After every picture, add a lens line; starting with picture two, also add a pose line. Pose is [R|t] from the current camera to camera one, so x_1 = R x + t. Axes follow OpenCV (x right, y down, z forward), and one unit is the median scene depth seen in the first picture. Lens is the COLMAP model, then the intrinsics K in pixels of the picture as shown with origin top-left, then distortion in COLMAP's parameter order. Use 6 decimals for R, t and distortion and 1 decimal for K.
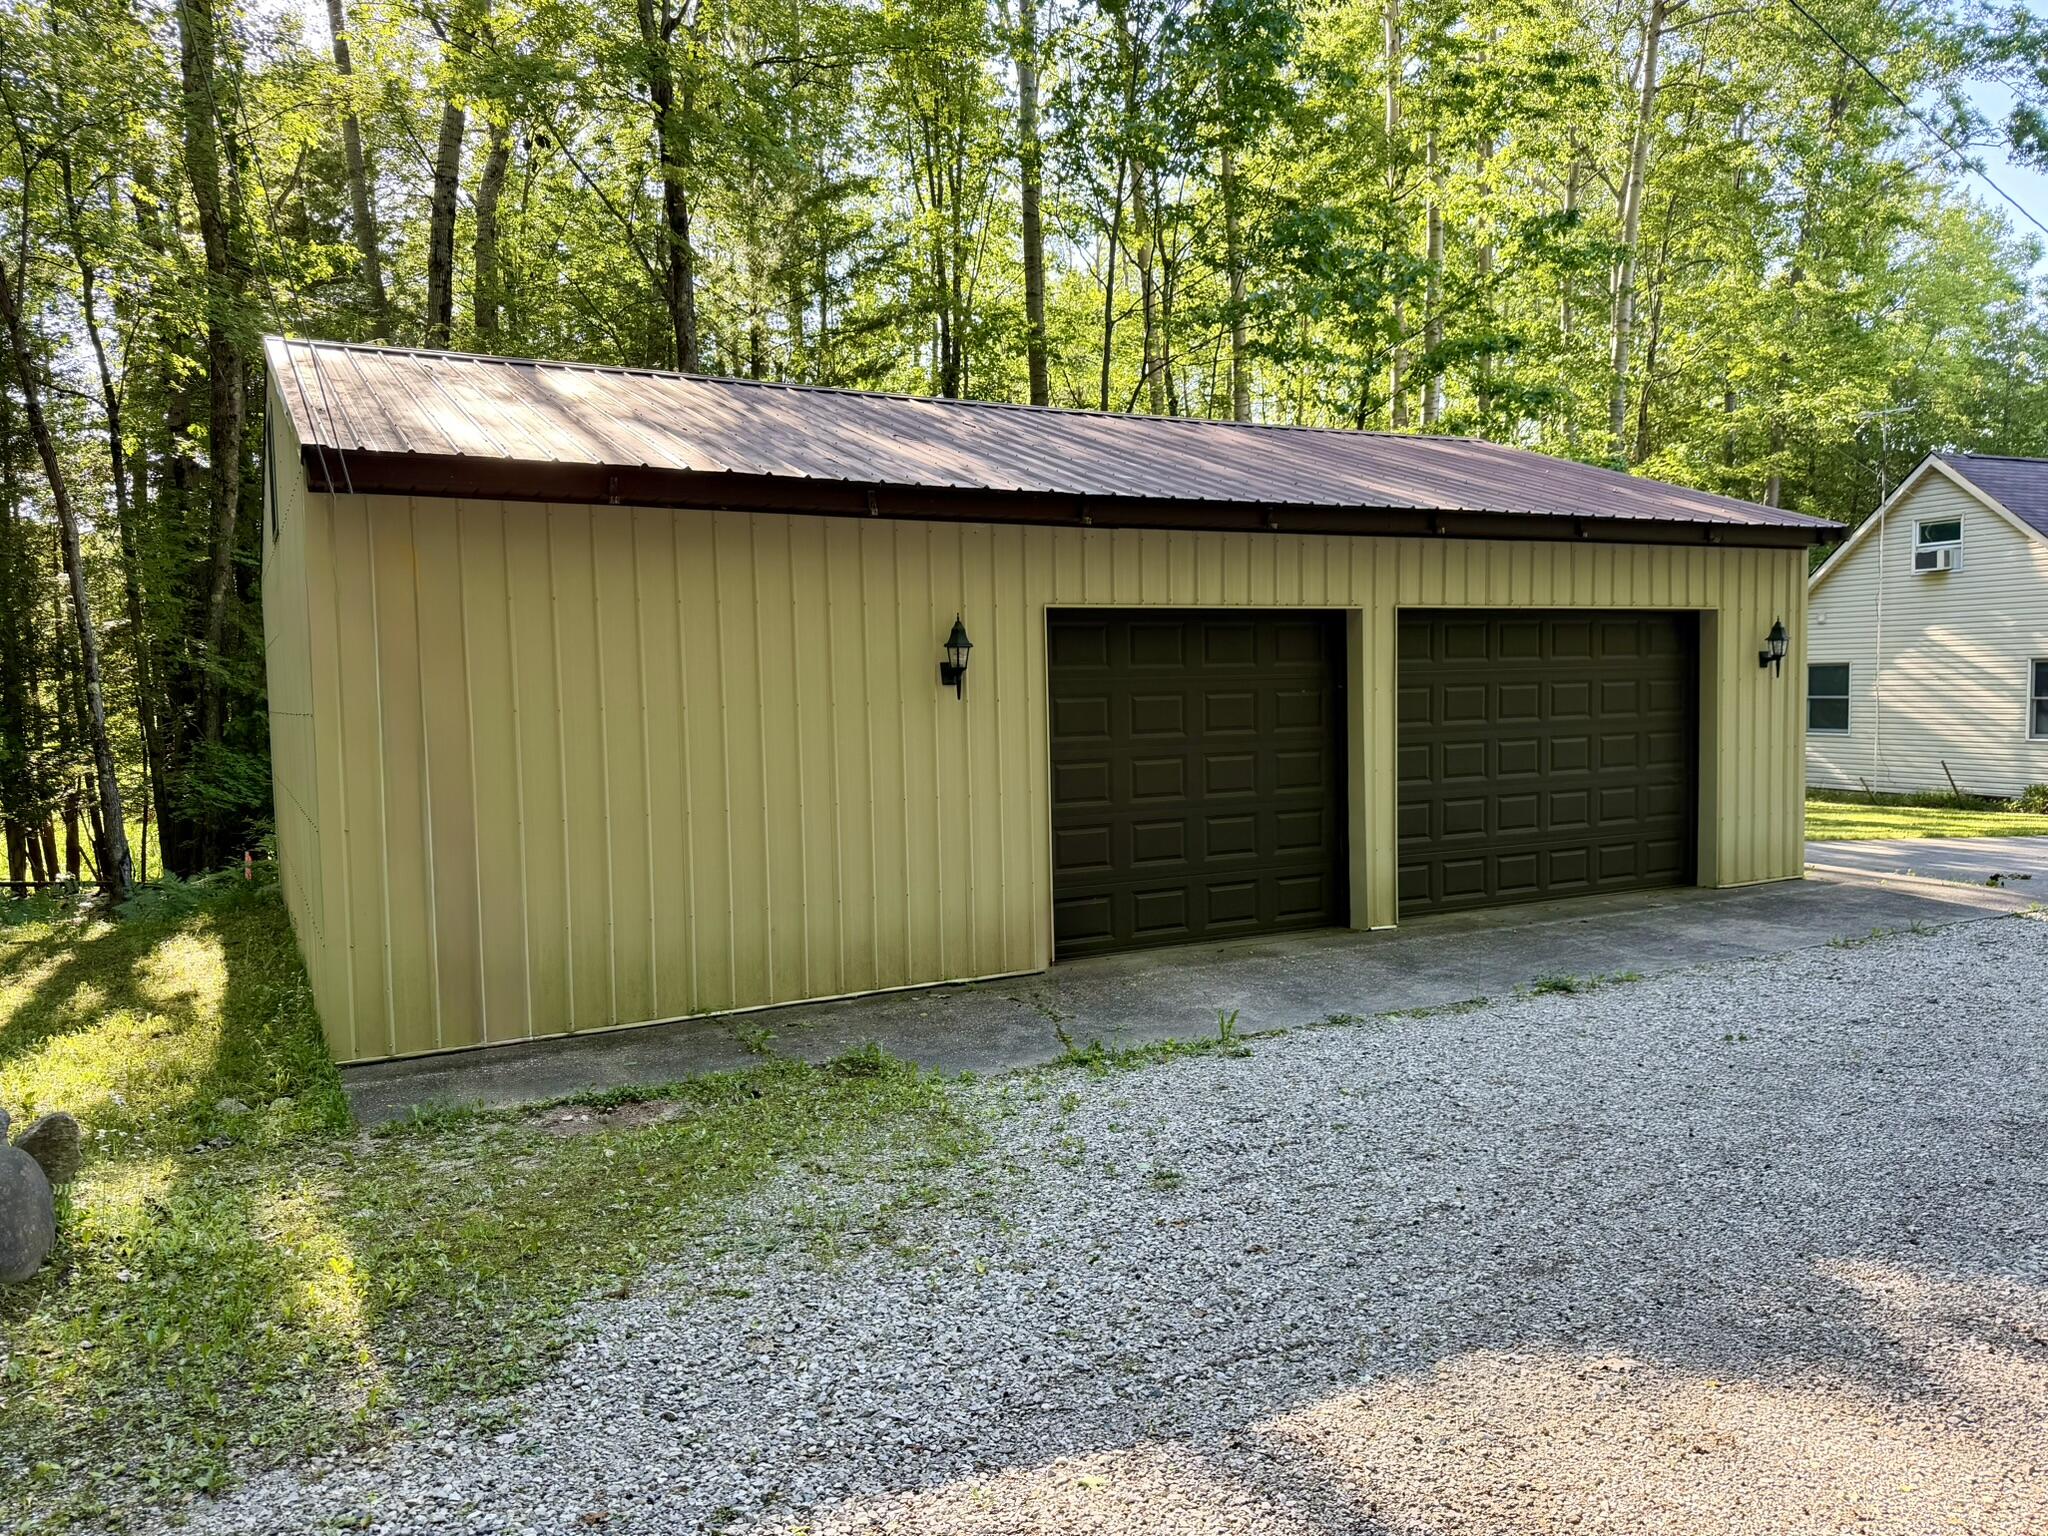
lens RADIAL K [[1416.3, 0, 1009.0], [0, 1416.3, 774.0], [0, 0, 1]] dist [0.073302, -0.085927]
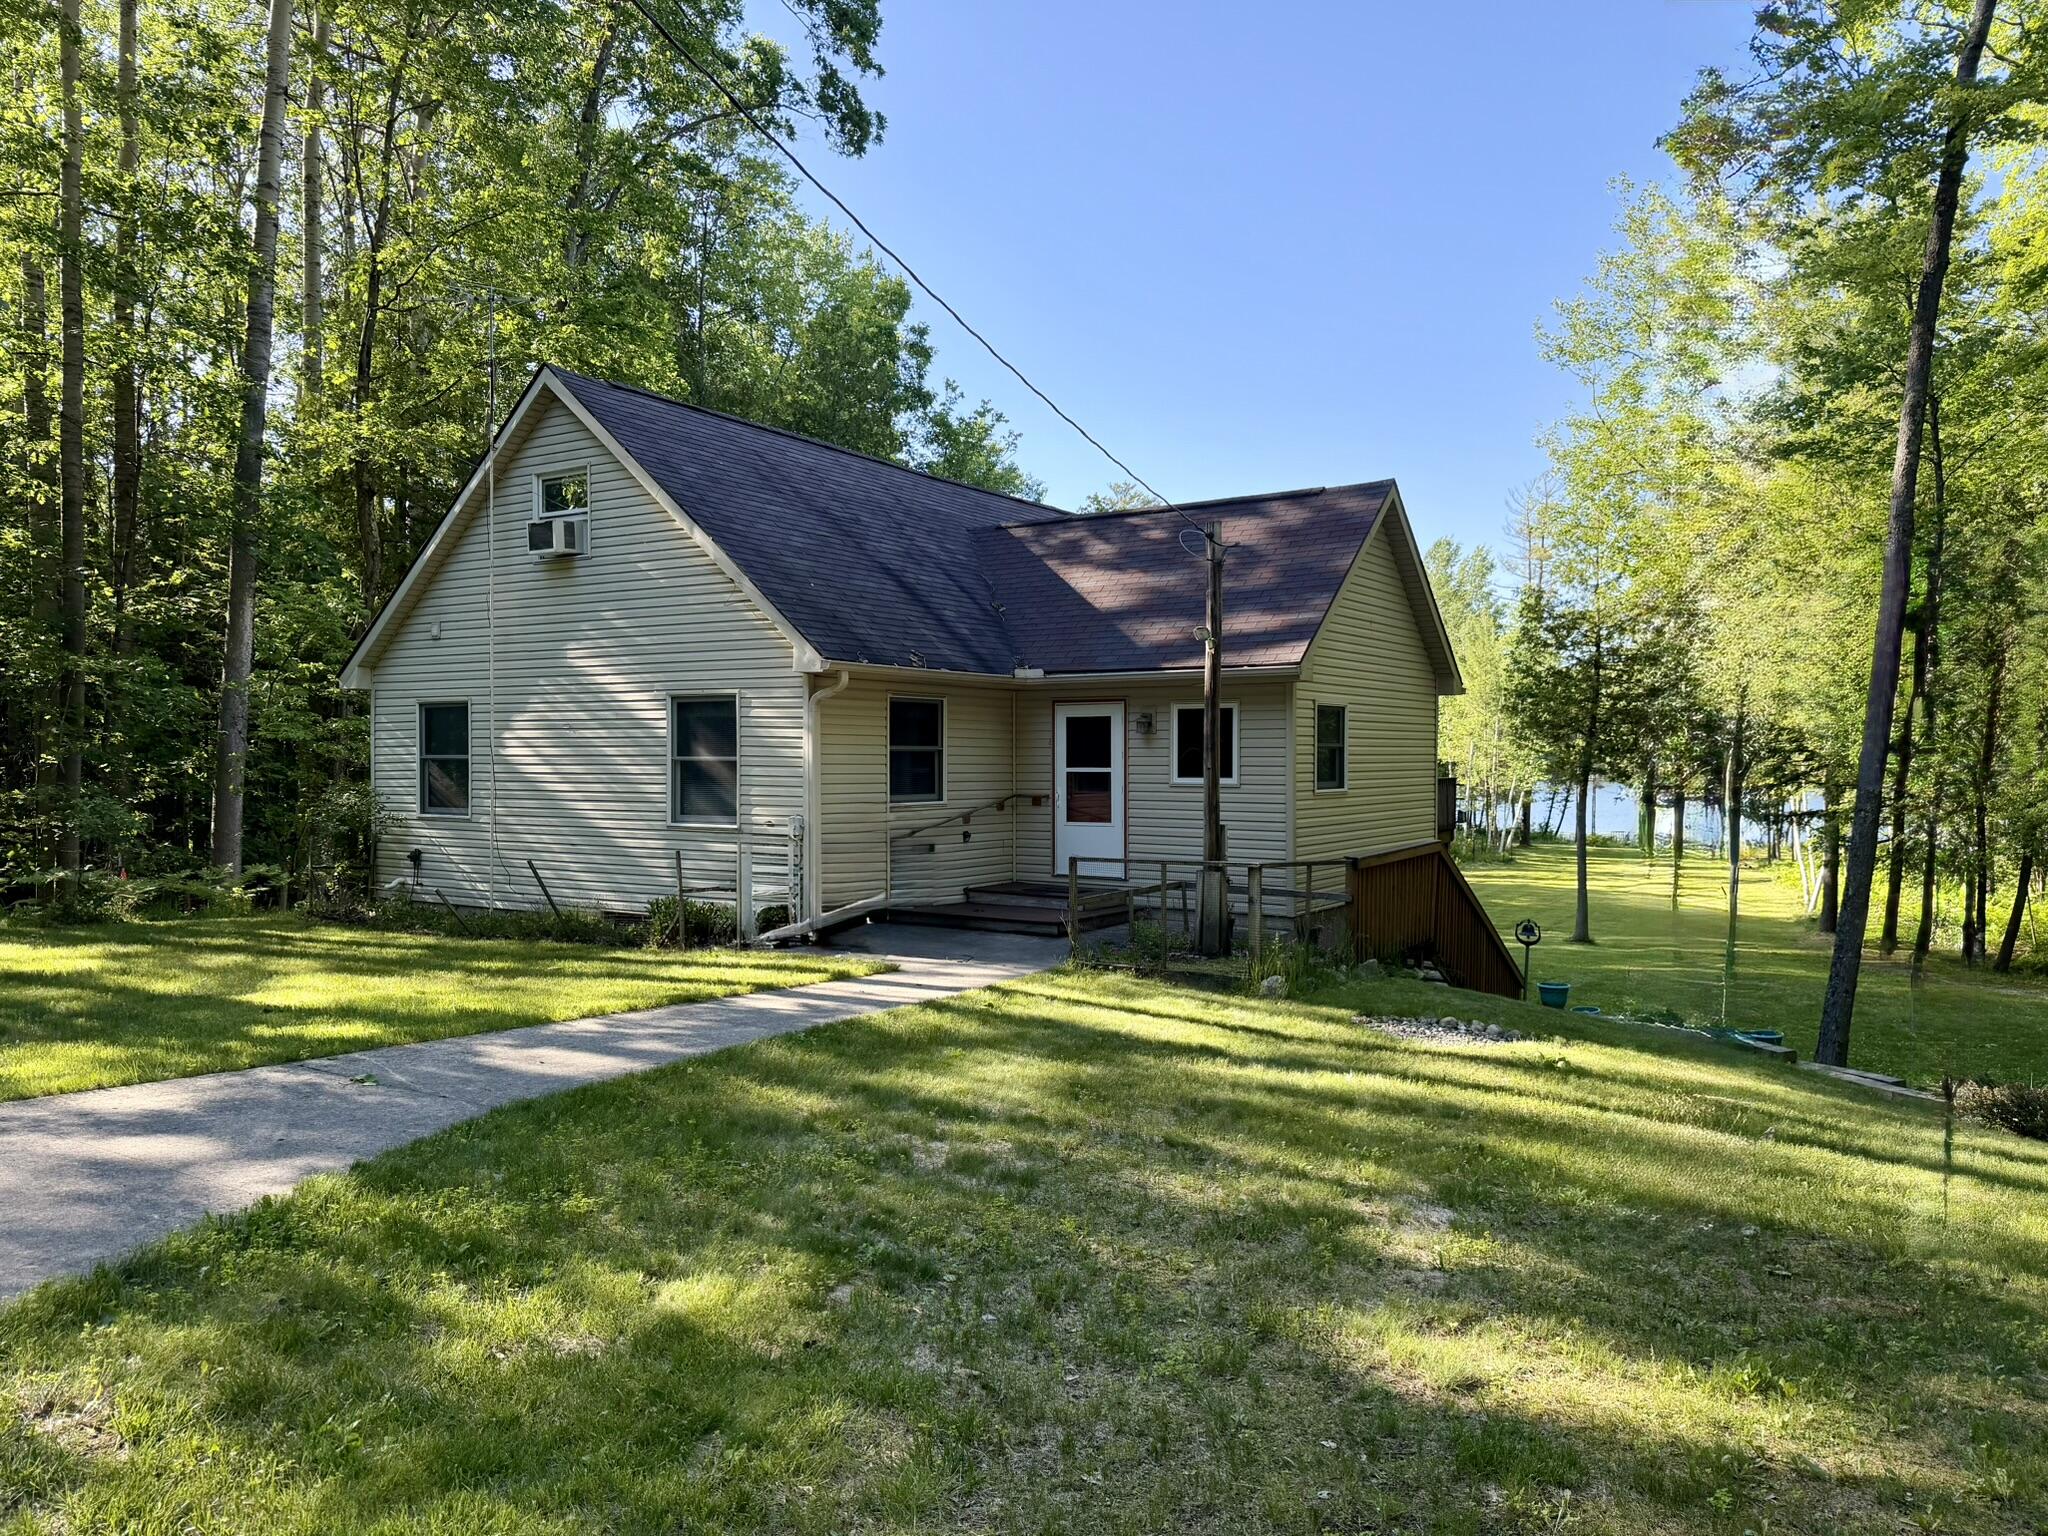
lens RADIAL K [[1416.3, 0, 1009.0], [0, 1416.3, 774.0], [0, 0, 1]] dist [0.073302, -0.085927]
pose [[0.823766, 0.013743, 0.566764, 1.030269], [0.018125, 0.998557, -0.050557, -0.024608], [-0.566641, 0.051920, 0.822327, 0.865621]]
